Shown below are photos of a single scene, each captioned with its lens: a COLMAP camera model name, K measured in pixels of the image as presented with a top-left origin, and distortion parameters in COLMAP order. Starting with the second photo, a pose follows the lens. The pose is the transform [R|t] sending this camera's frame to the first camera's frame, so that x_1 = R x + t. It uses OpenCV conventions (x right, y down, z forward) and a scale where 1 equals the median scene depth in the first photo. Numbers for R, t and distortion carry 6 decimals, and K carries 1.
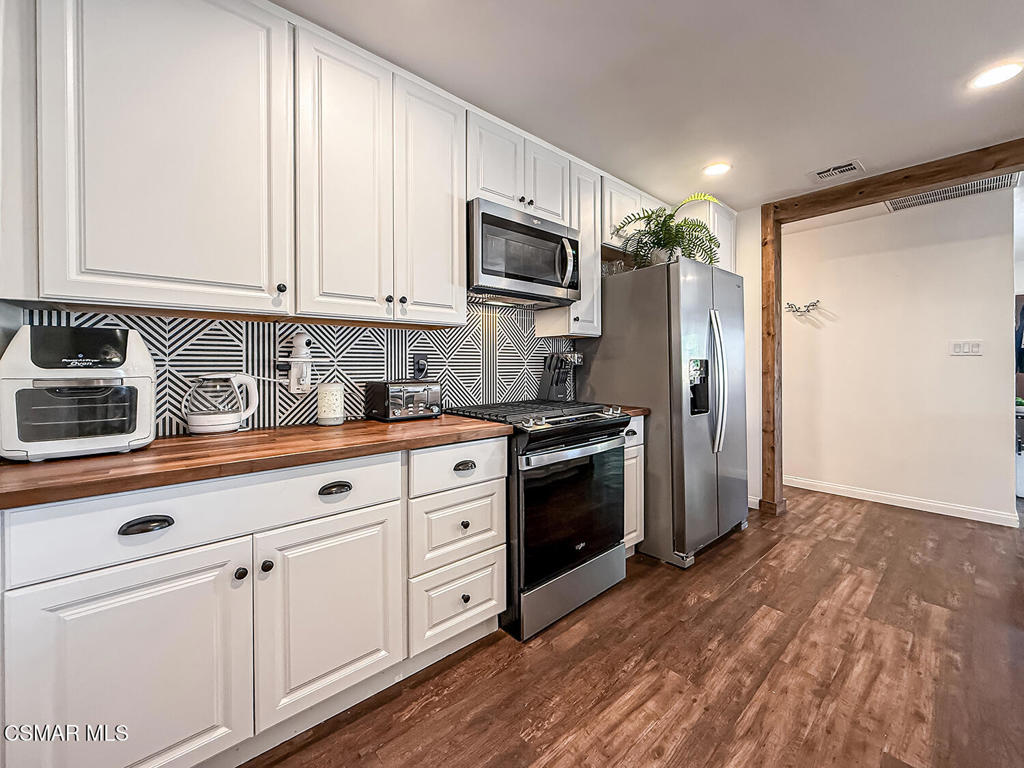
lens RADIAL K [[415.8, 0, 492.6], [0, 415.8, 366.0], [0, 0, 1]] dist [0.004895, -0.000715]
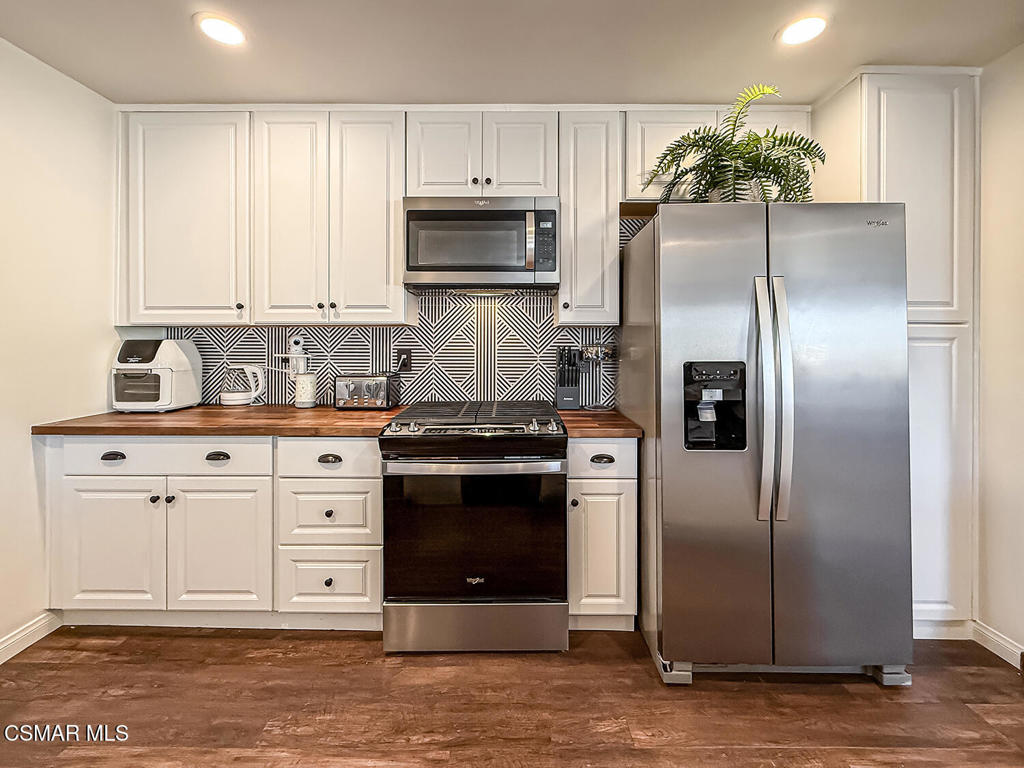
lens RADIAL K [[415.8, 0, 489.5], [0, 415.8, 342.4], [0, 0, 1]] dist [0.004895, -0.000715]
pose [[0.754083, 0.000764, -0.656778, 0.788422], [-0.003750, 0.999988, -0.003143, -0.049024], [0.656768, 0.004833, 0.754077, 0.378329]]
